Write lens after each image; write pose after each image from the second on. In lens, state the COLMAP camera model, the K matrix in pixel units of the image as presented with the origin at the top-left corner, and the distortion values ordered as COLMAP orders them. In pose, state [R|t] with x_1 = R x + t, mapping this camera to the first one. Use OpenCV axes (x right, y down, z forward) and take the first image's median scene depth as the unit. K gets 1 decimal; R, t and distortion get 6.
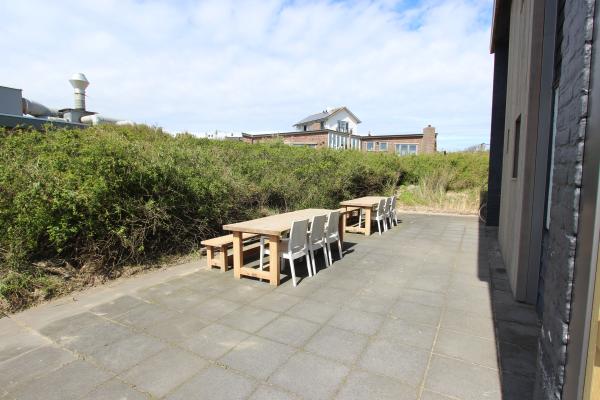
lens RADIAL K [[310.8, 0, 300.4], [0, 310.8, 200.2], [0, 0, 1]] dist [-0.017419, 0.004040]
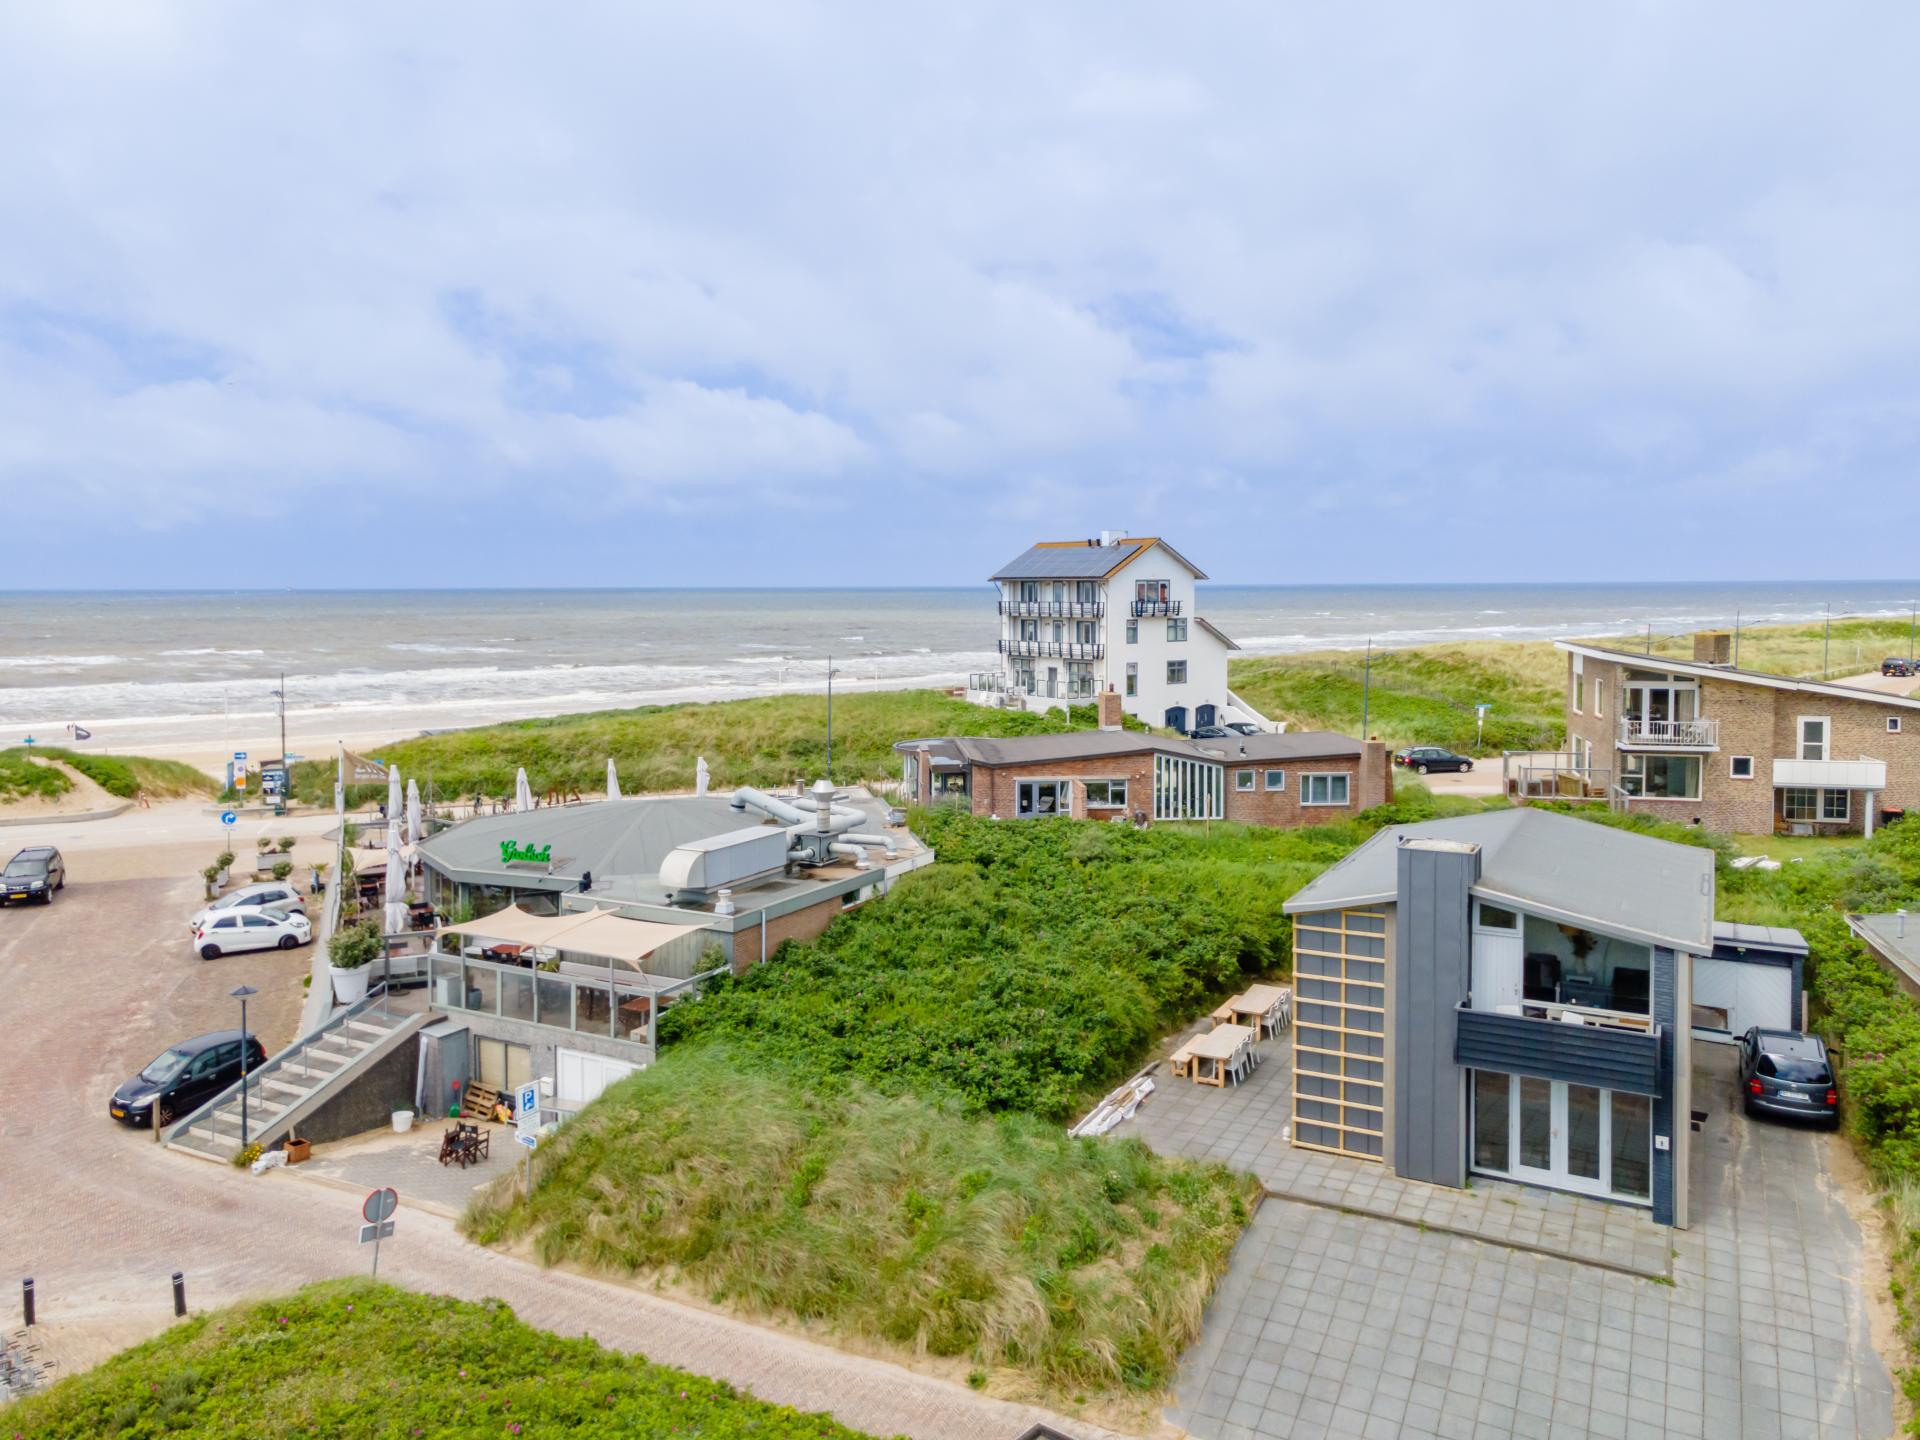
lens RADIAL K [[1415.6, 0, 950.8], [0, 1415.6, 669.6], [0, 0, 1]] dist [0.038633, 0.016507]
pose [[0.999558, -0.010095, 0.027965, -0.117980], [0.010825, 0.999601, -0.026074, -0.126525], [-0.027691, 0.026365, 0.999269, -0.478158]]
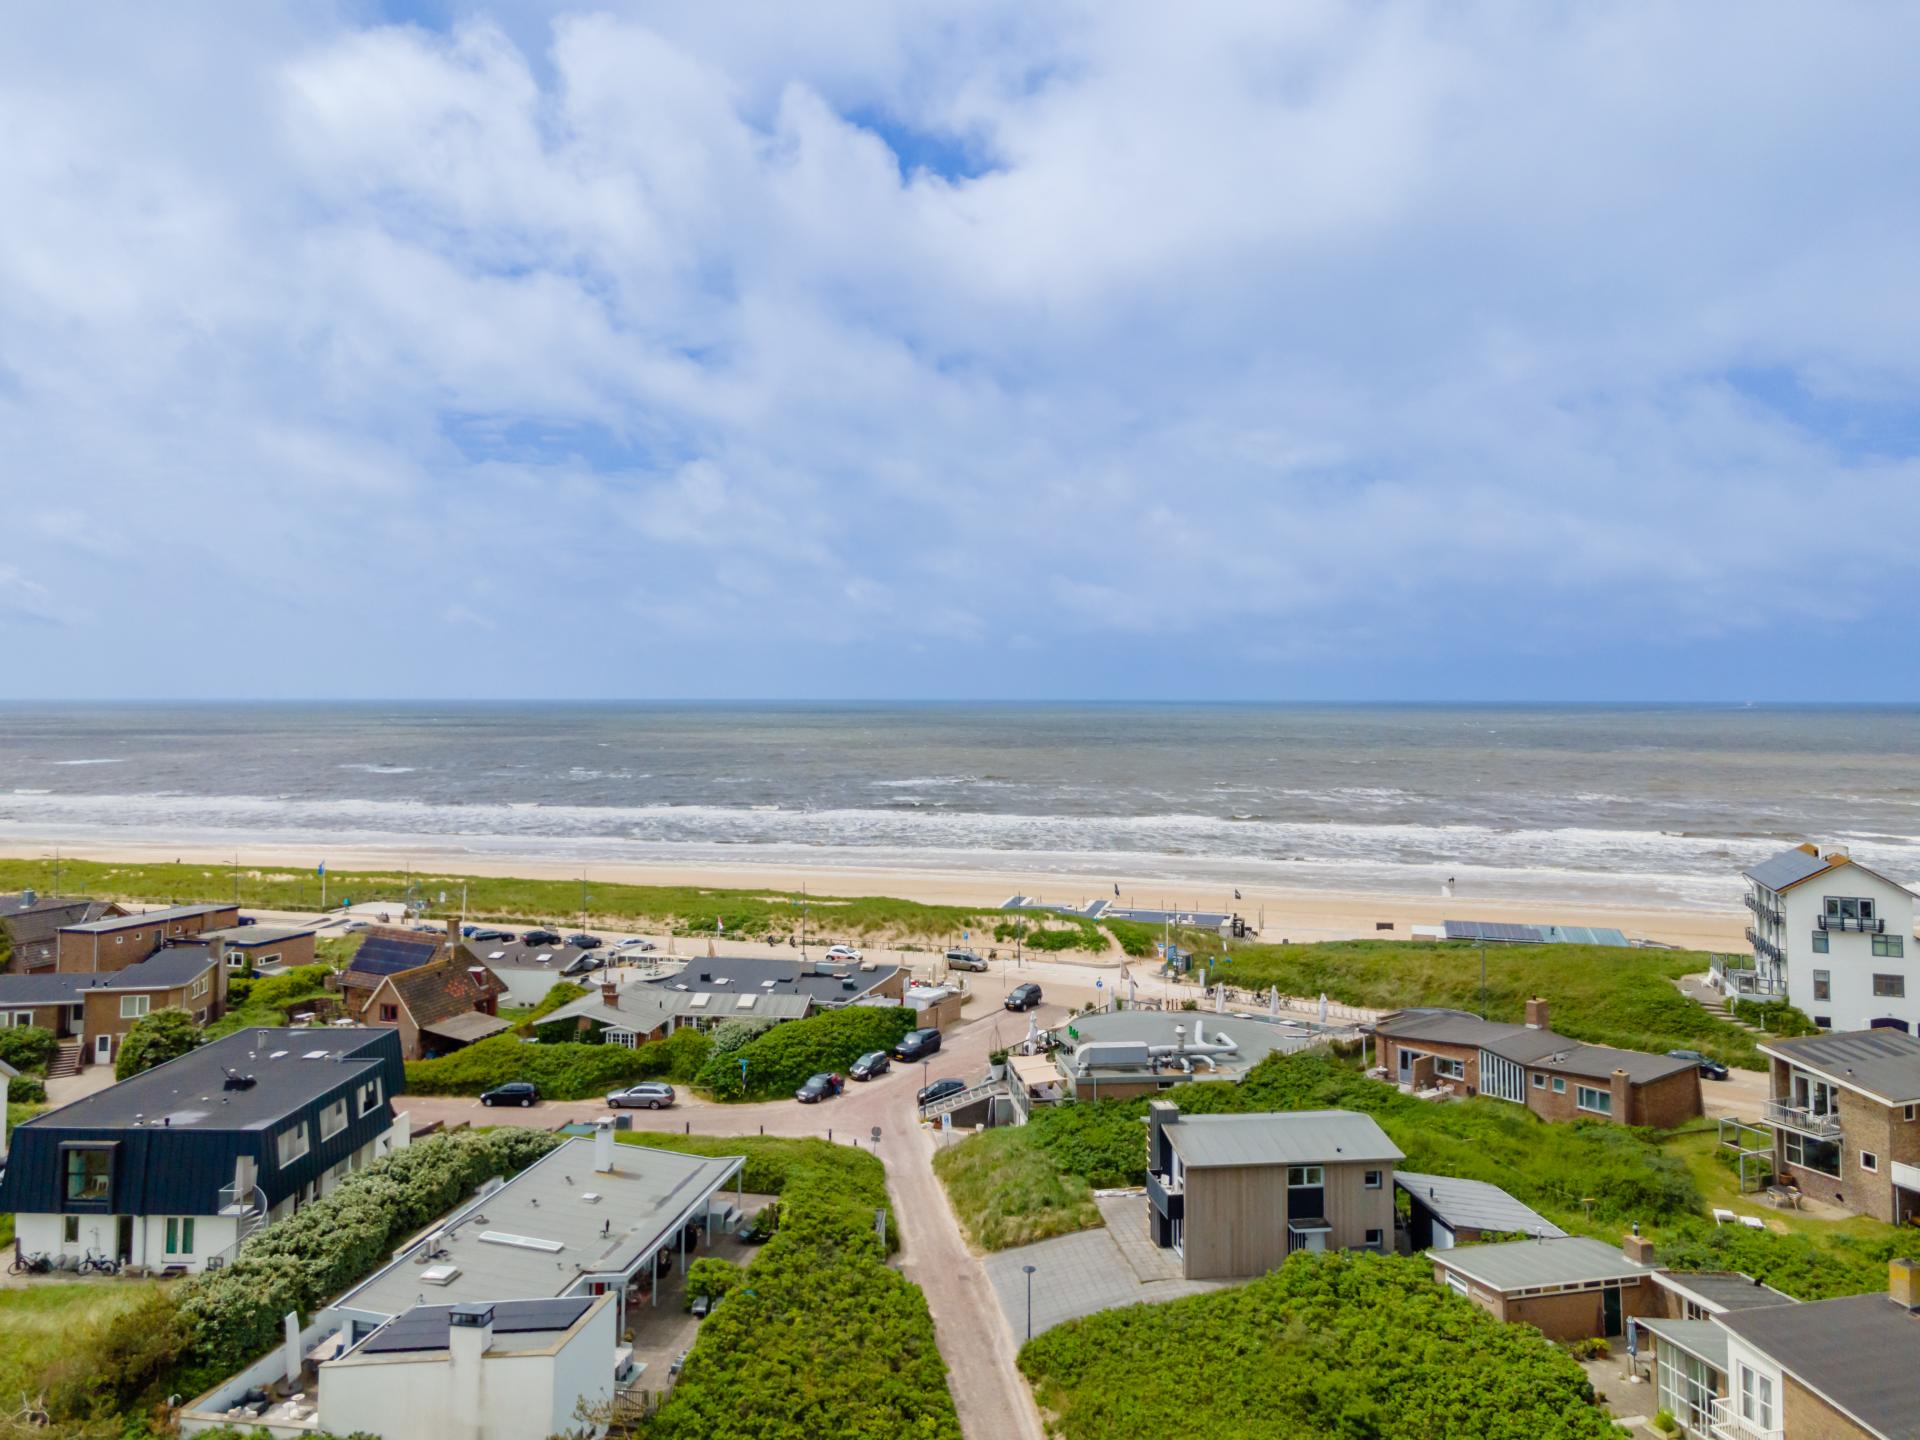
lens RADIAL K [[1415.6, 0, 940.0], [0, 1415.6, 665.7], [0, 0, 1]] dist [0.038633, 0.016507]
pose [[0.606716, -0.020616, -0.794651, 0.847979], [-0.066868, 0.994797, -0.076862, -0.328494], [0.792101, 0.099770, 0.602181, -0.879027]]
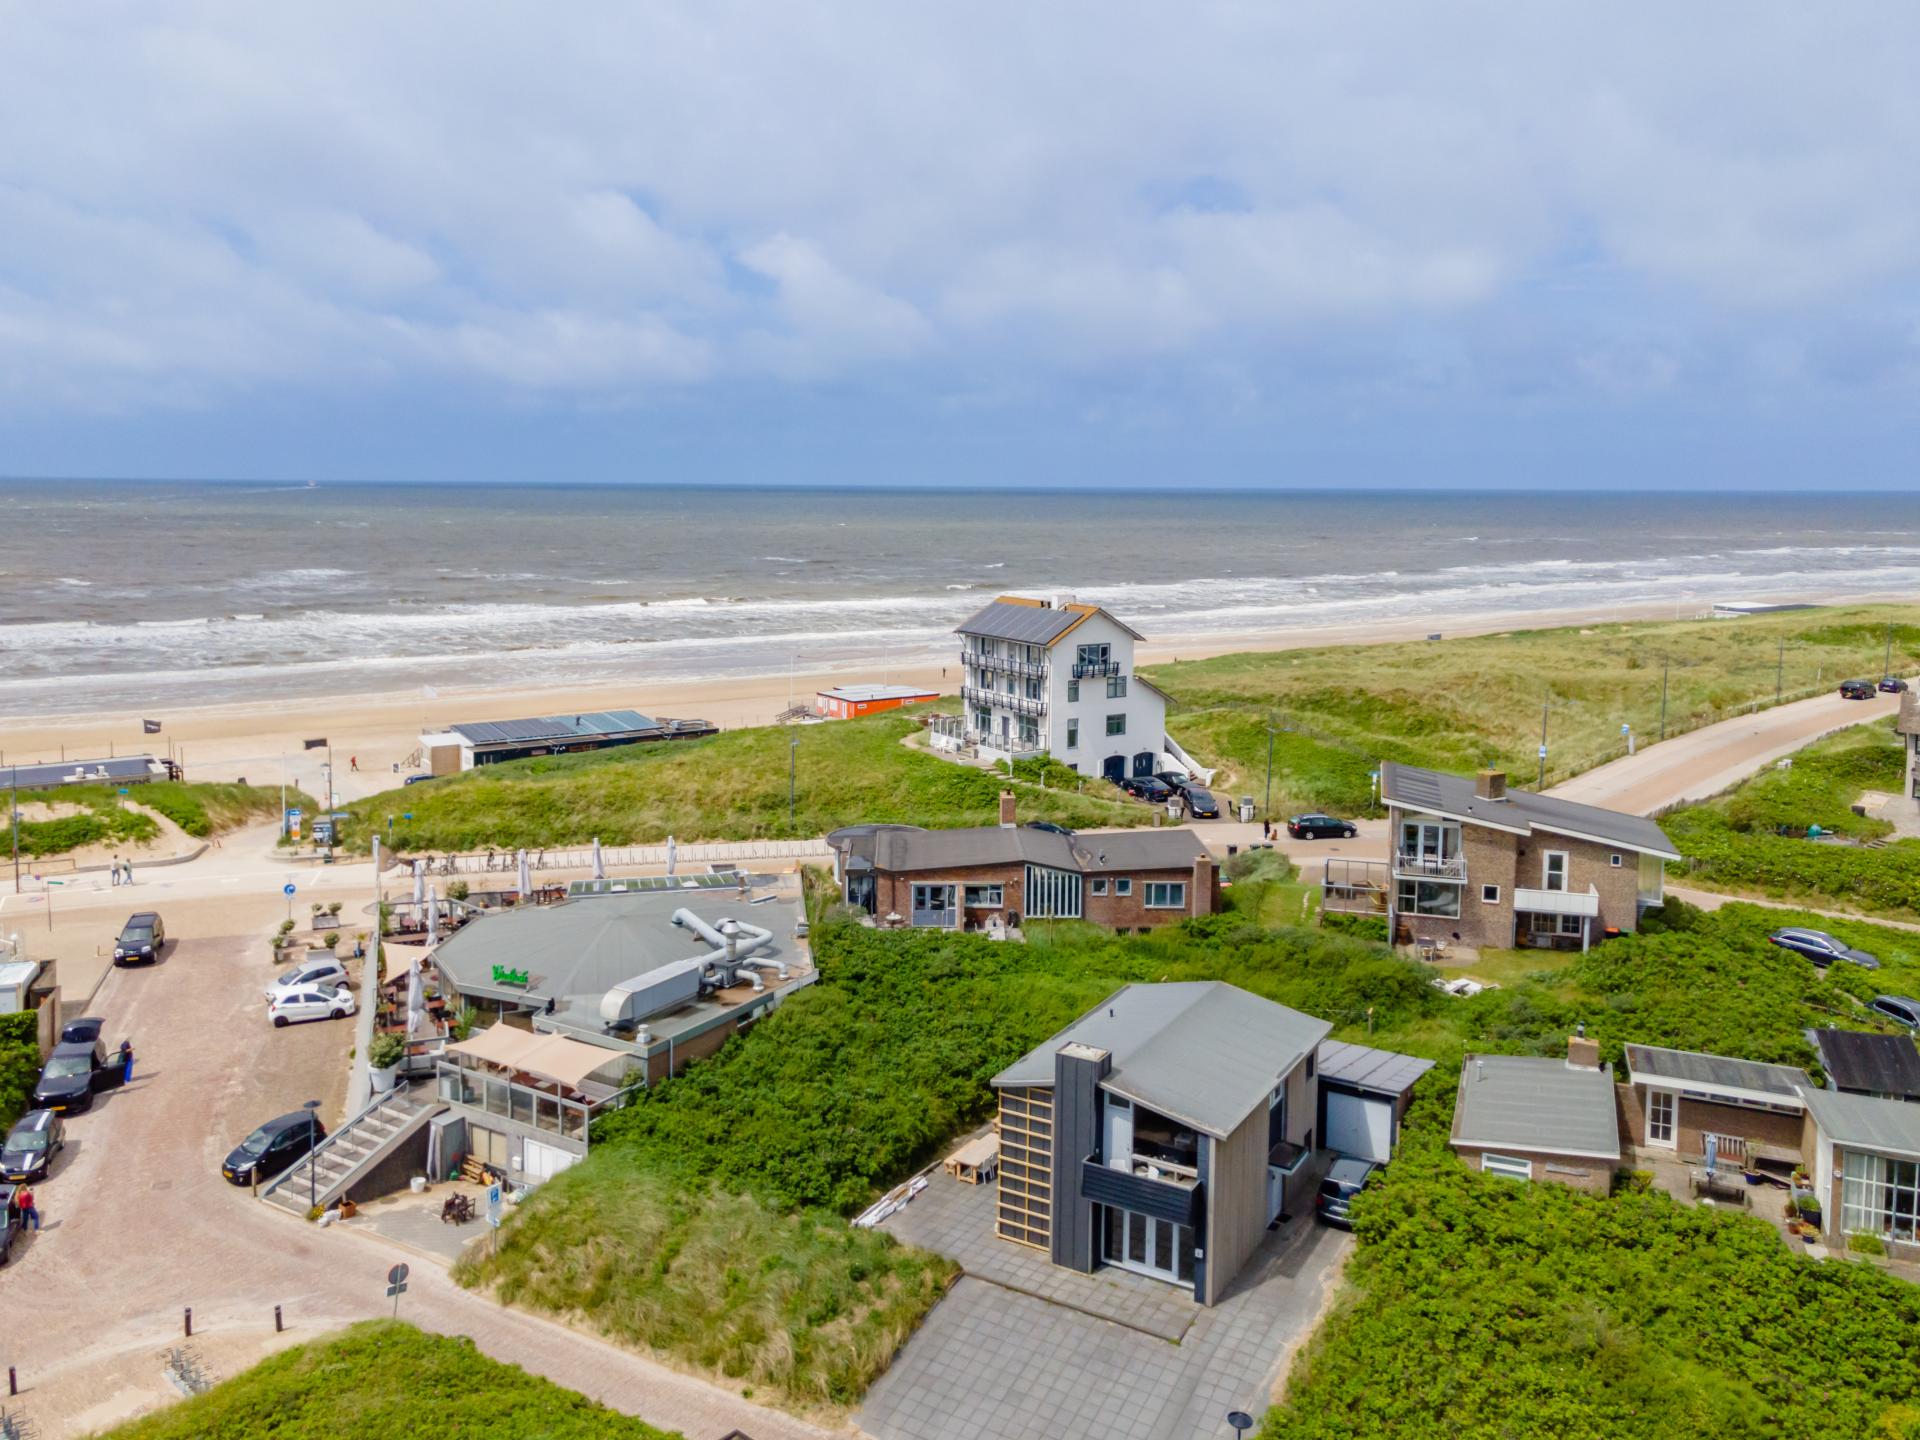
lens RADIAL K [[1498.9, 0, 945.2], [0, 1498.9, 652.8], [0, 0, 1]] dist [0.028426, 0.039153]
pose [[0.999834, 0.005726, -0.017279, -0.004851], [-0.005263, 0.999629, 0.026719, -0.295532], [0.017426, -0.026624, 0.999494, -0.756964]]
